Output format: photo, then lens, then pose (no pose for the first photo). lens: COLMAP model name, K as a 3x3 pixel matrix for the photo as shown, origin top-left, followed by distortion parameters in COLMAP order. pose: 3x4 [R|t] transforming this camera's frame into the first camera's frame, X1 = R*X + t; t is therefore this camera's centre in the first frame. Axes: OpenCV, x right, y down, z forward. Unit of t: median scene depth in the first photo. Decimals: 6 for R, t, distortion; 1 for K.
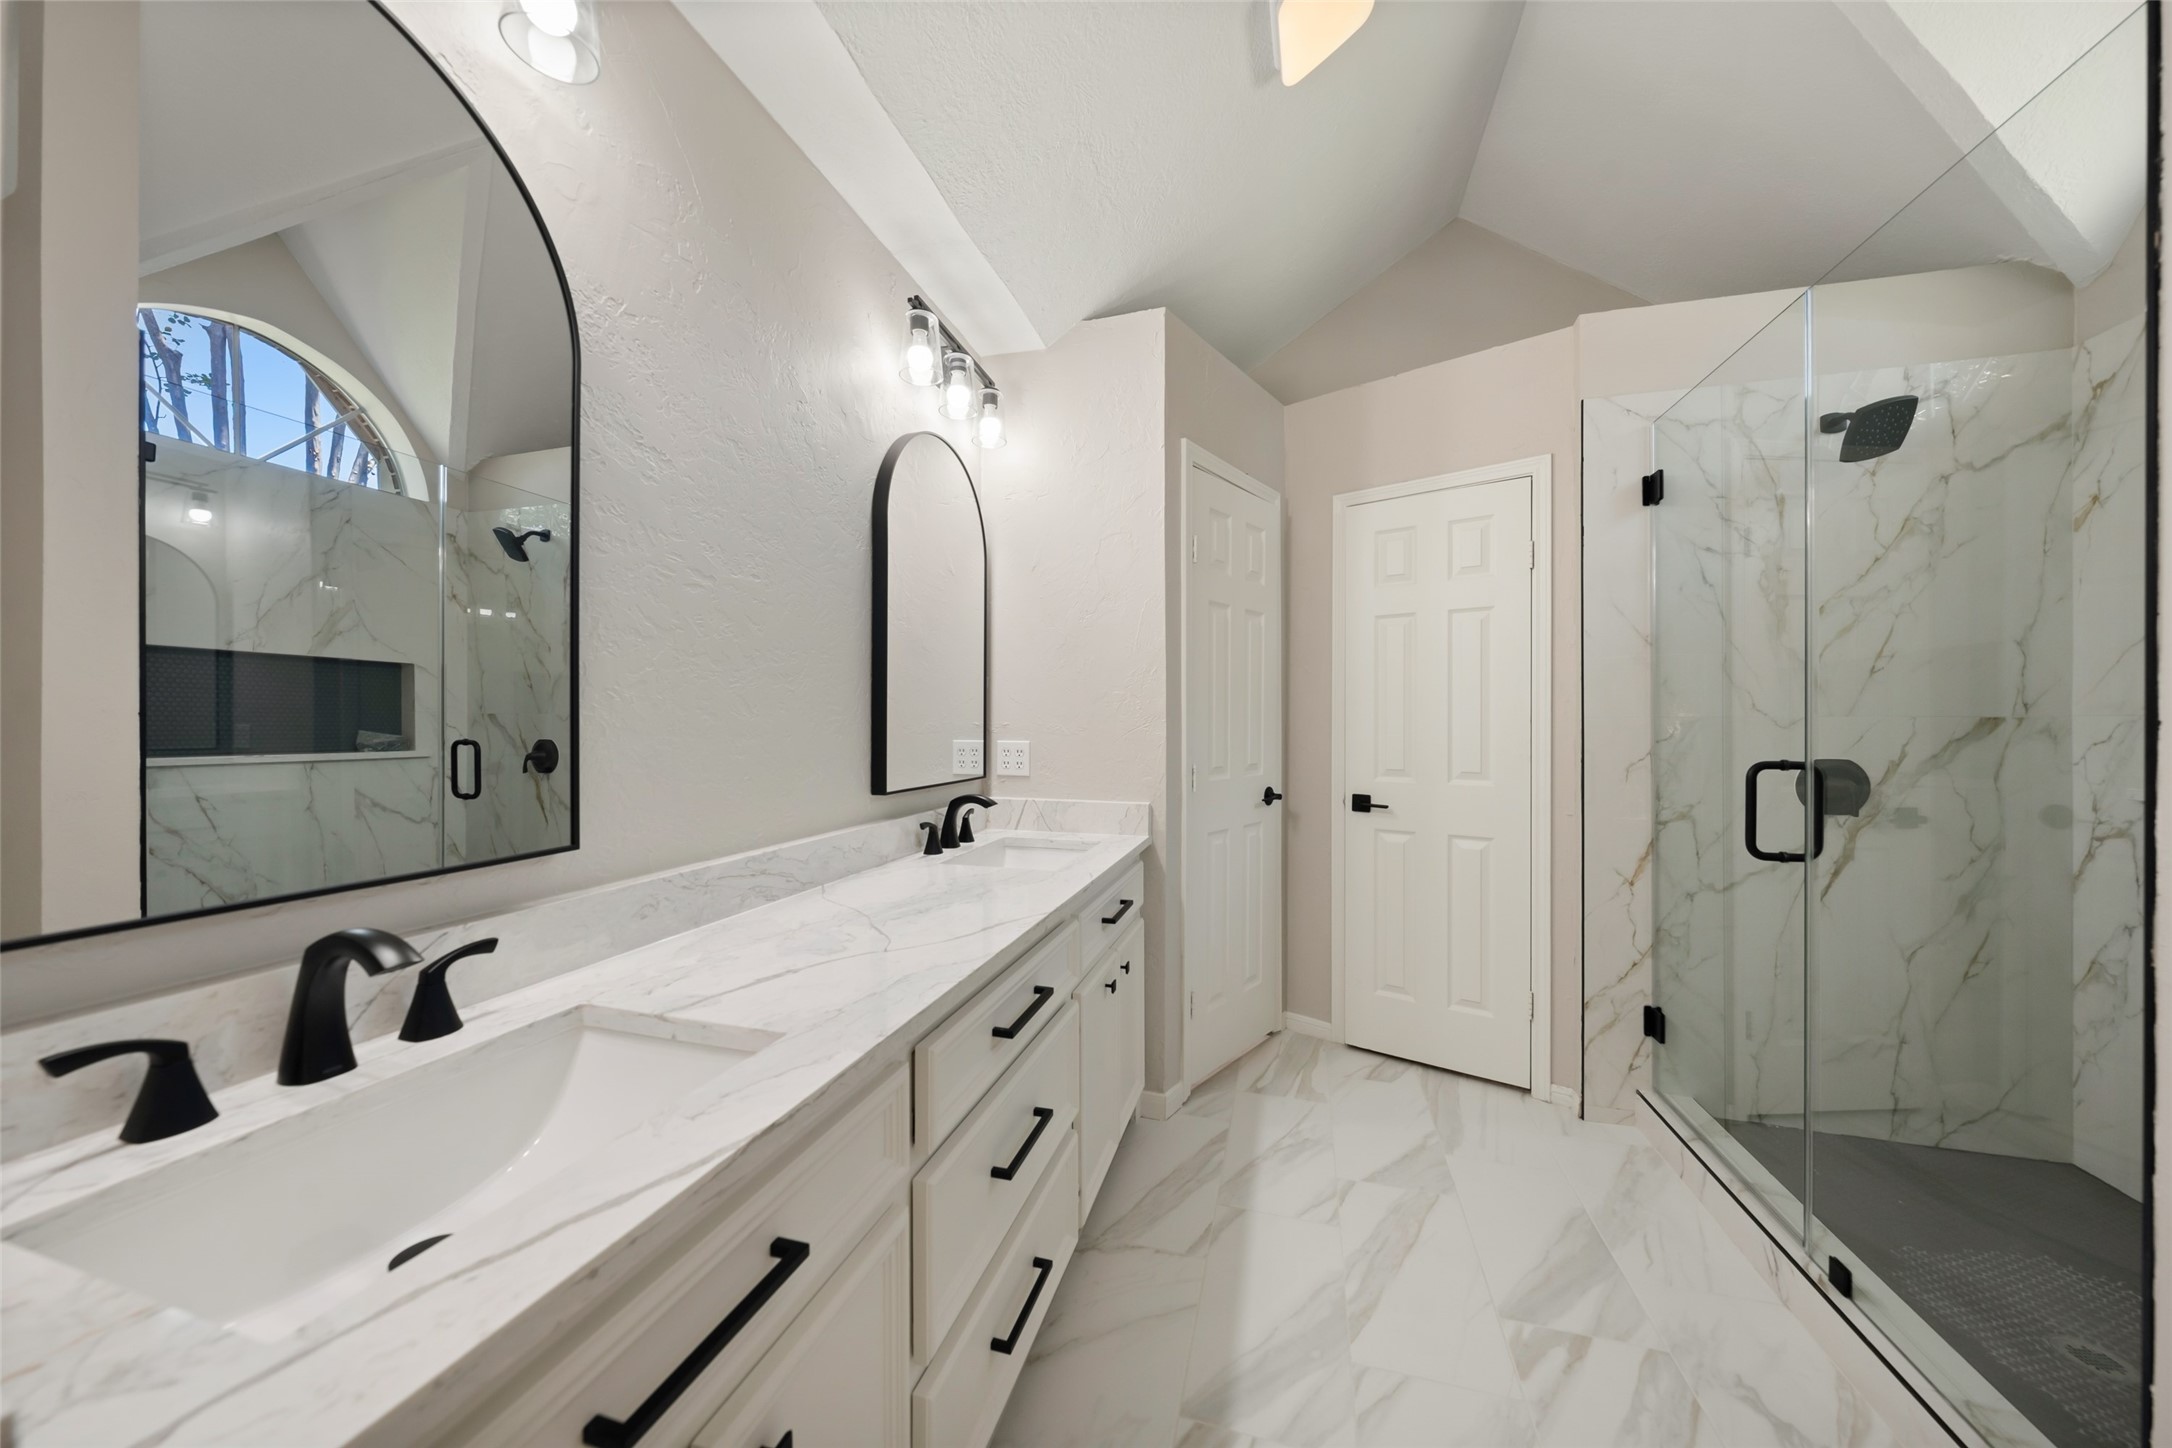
lens RADIAL K [[750.0, 0, 1080.6], [0, 750.0, 724.6], [0, 0, 1]] dist [-0.002962, 0.000231]
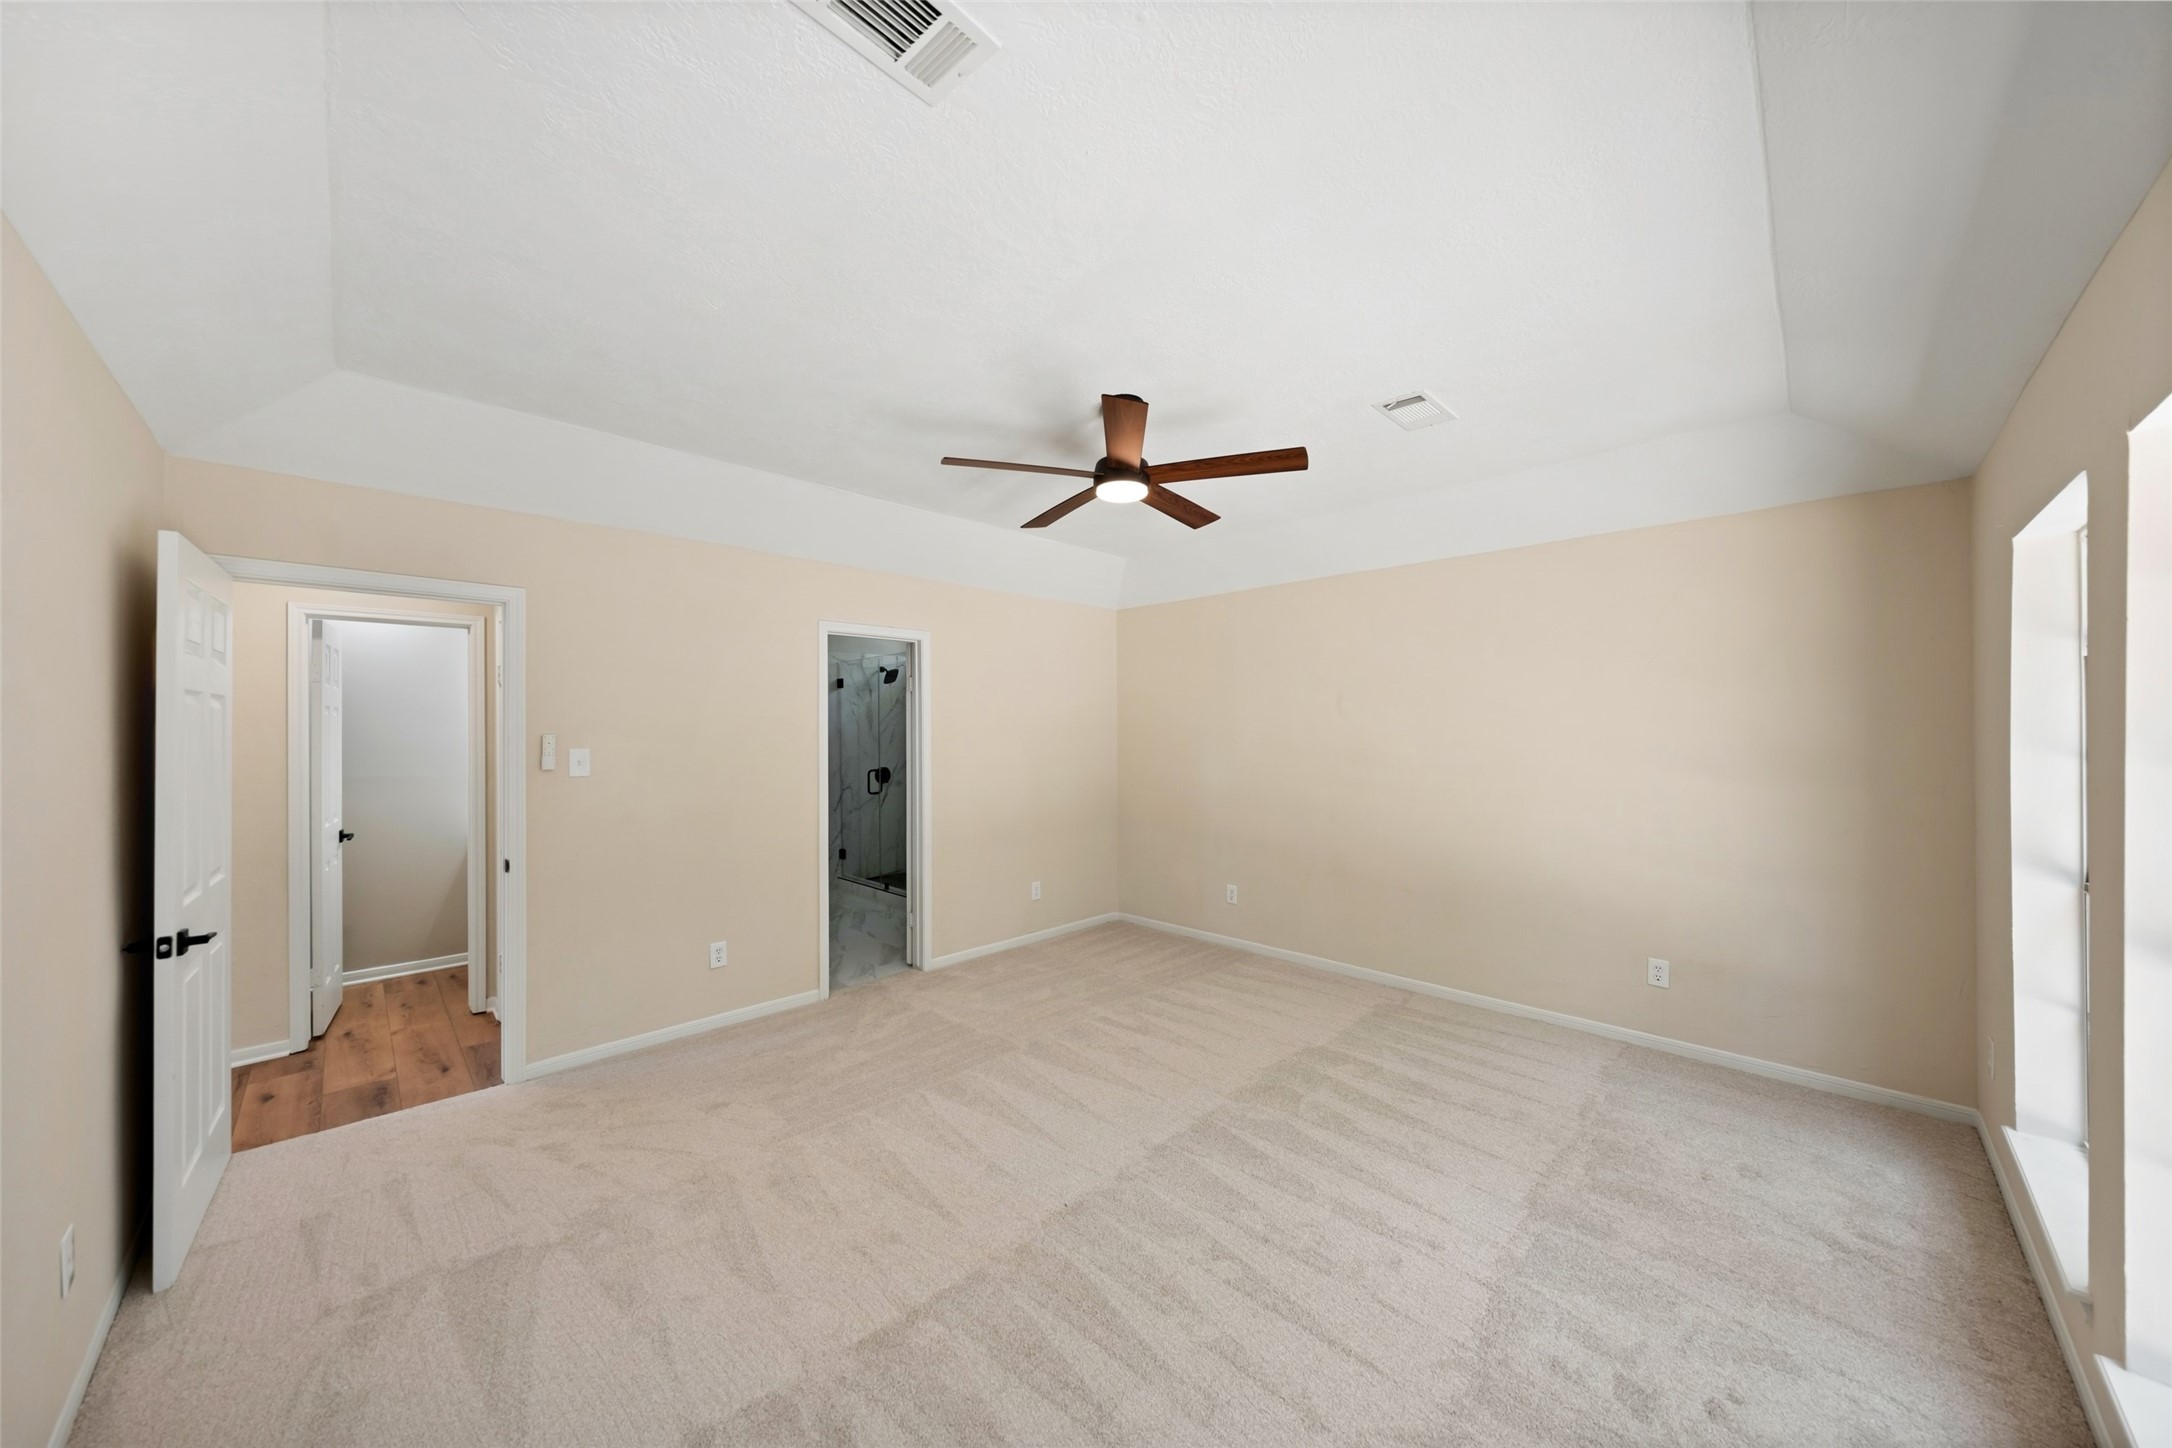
lens RADIAL K [[750.0, 0, 1080.6], [0, 750.0, 724.6], [0, 0, 1]] dist [-0.002962, 0.000231]
pose [[0.484239, -0.000340, 0.874935, -1.836592], [0.010129, 0.999935, -0.005217, -0.147048], [-0.874877, 0.011389, 0.484211, -1.719696]]
